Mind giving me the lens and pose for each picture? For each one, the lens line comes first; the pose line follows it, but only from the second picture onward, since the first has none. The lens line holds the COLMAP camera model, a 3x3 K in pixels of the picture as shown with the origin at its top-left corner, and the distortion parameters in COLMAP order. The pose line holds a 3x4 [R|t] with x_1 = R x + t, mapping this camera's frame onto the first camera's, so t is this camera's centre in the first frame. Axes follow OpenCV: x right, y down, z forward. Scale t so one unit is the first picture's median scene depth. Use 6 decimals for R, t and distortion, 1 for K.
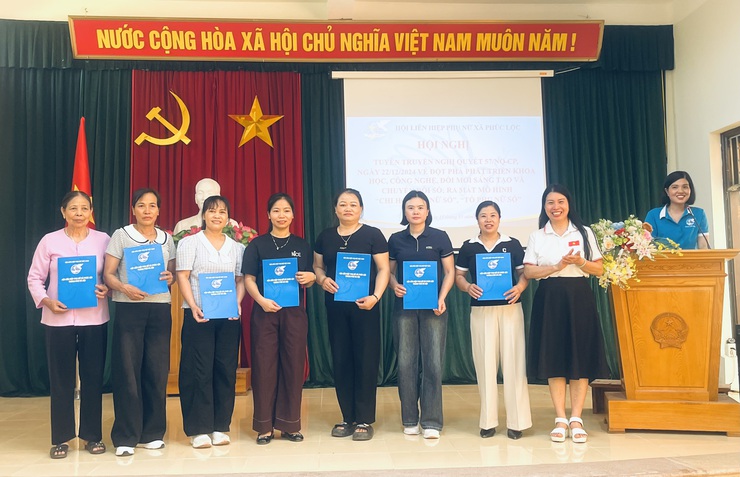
lens RADIAL K [[721.0, 0, 370.0], [0, 721.0, 238.5], [0, 0, 1]] dist [0.075167, -0.020979]
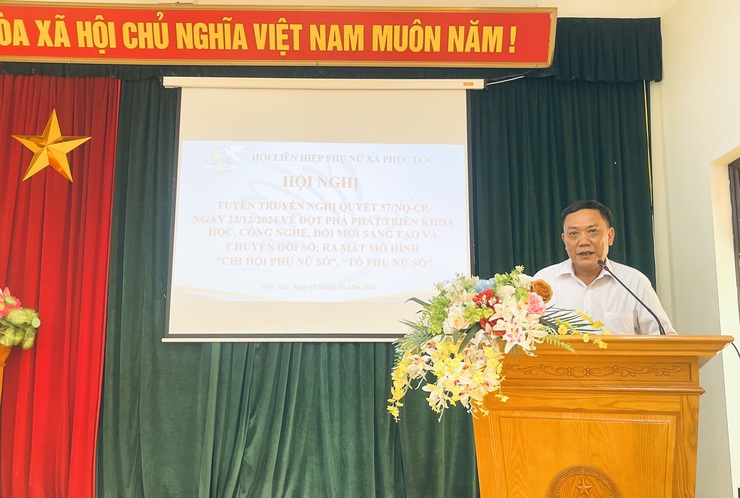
lens RADIAL K [[740.9, 0, 356.4], [0, 740.9, 266.0], [0, 0, 1]] dist [0.062726, -0.020635]
pose [[0.997885, 0.017362, -0.062643, 0.182313], [-0.022790, 0.995947, -0.087012, 0.010333], [0.060878, 0.088256, 0.994236, 0.309457]]
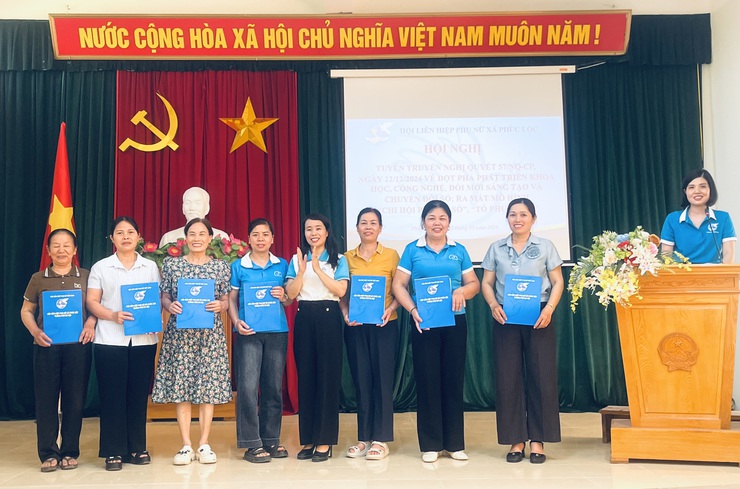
lens RADIAL K [[816.2, 0, 370.0], [0, 816.2, 244.5], [0, 0, 1]] dist [0.112293, -0.130515]
pose [[0.998975, -0.001801, -0.045233, 0.044110], [0.001476, 0.999973, -0.007226, -0.001504], [0.045245, 0.007152, 0.998950, -0.036852]]
